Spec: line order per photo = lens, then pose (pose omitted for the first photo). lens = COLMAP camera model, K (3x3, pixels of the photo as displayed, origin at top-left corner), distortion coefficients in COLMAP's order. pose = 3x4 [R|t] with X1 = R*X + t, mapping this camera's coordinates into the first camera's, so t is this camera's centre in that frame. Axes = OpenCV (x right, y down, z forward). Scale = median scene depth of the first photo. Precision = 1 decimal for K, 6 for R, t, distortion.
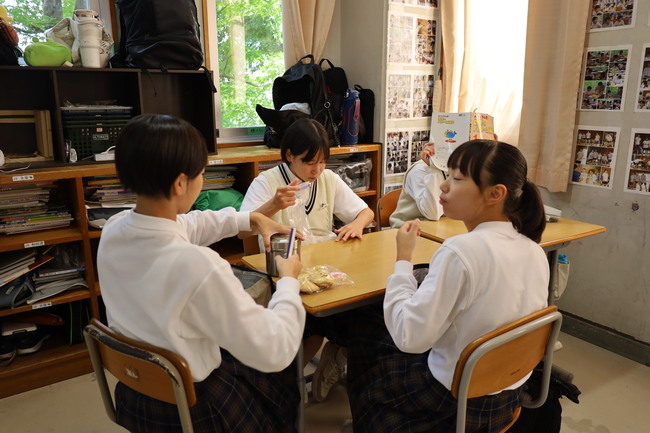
lens RADIAL K [[509.7, 0, 325.0], [0, 509.7, 216.5], [0, 0, 1]] dist [-0.003590, 0.001176]
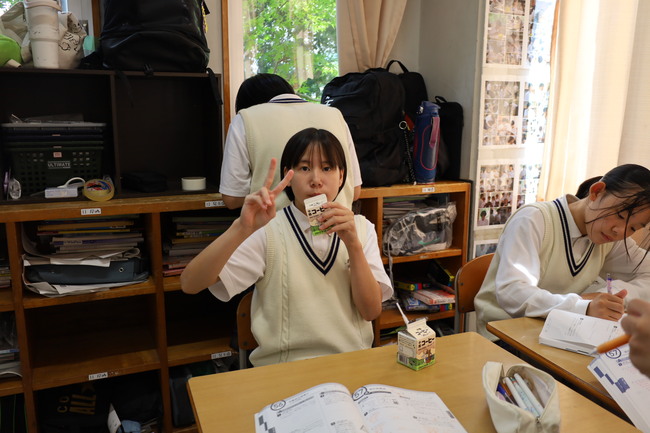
lens RADIAL K [[583.0, 0, 325.0], [0, 583.0, 216.5], [0, 0, 1]] dist [-0.005480, -0.005302]
pose [[0.983204, 0.039452, -0.178197, 0.059594], [-0.049906, 0.997262, -0.054568, -0.044520], [0.175556, 0.062544, 0.982481, 0.206123]]
